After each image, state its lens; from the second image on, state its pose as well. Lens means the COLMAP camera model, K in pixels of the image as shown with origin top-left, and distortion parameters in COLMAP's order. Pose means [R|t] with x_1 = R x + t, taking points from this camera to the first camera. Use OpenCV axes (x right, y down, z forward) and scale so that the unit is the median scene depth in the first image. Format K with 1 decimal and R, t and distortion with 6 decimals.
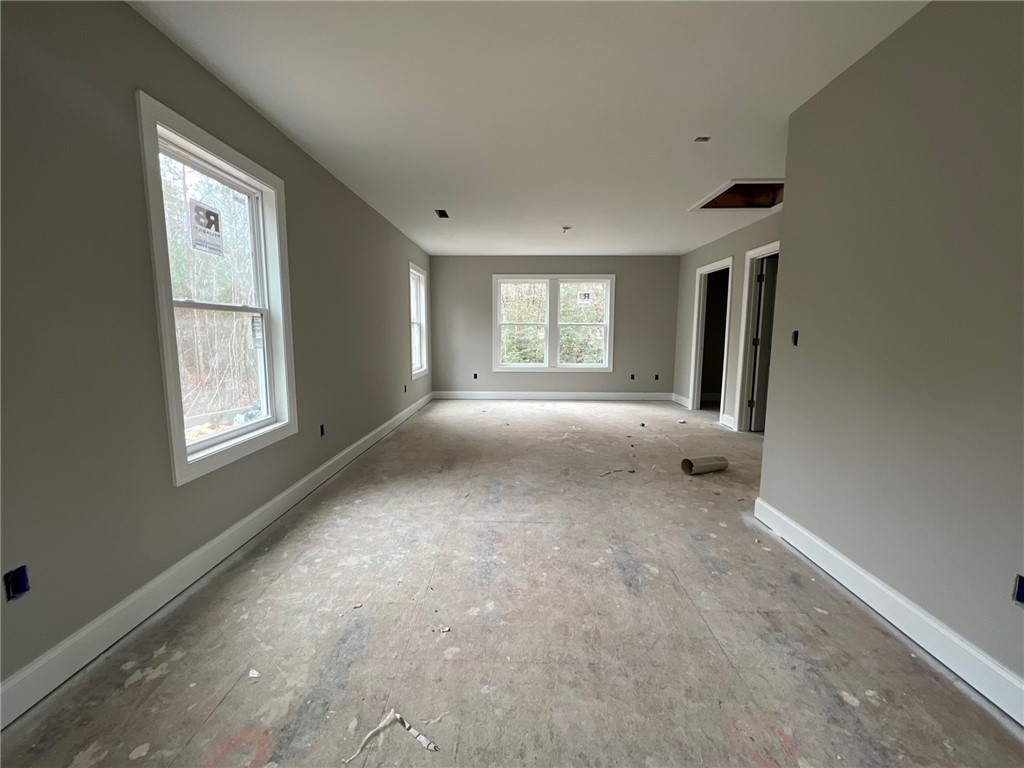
lens RADIAL K [[415.8, 0, 507.4], [0, 415.8, 375.9], [0, 0, 1]] dist [-0.004052, 0.000550]
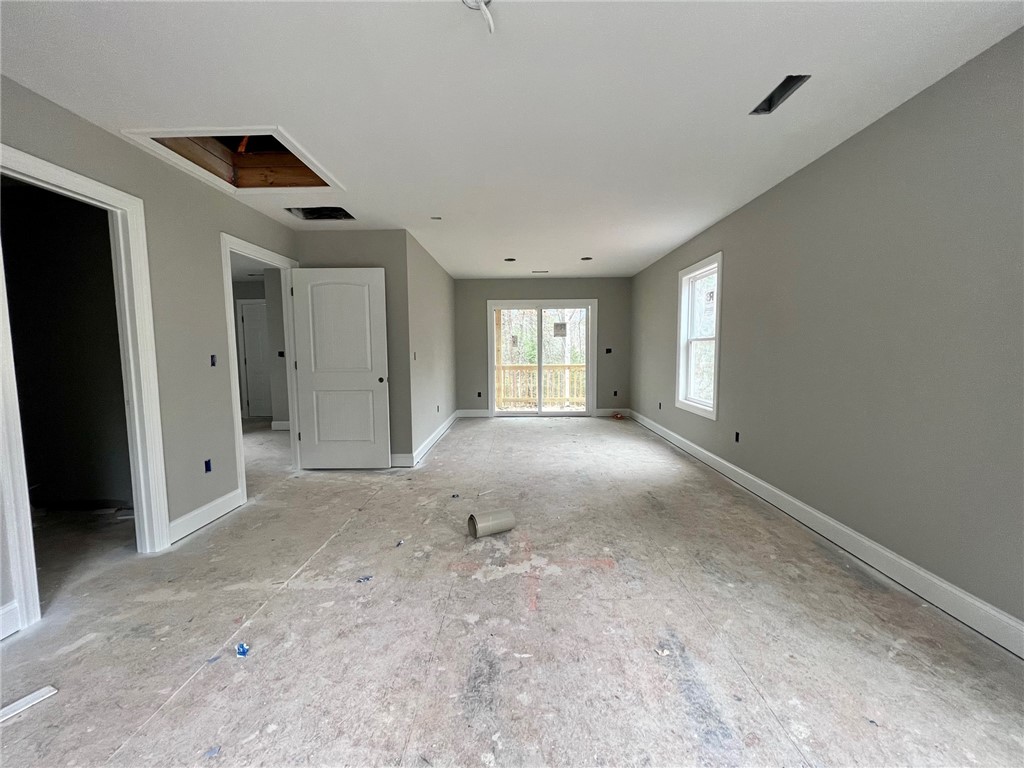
lens RADIAL K [[415.8, 0, 517.2], [0, 415.8, 383.0], [0, 0, 1]] dist [-0.004052, 0.000550]
pose [[-0.999565, 0.006393, -0.028776, 0.198894], [0.000933, 0.982577, 0.185856, -0.232790], [0.029462, 0.185749, -0.982156, 2.106674]]
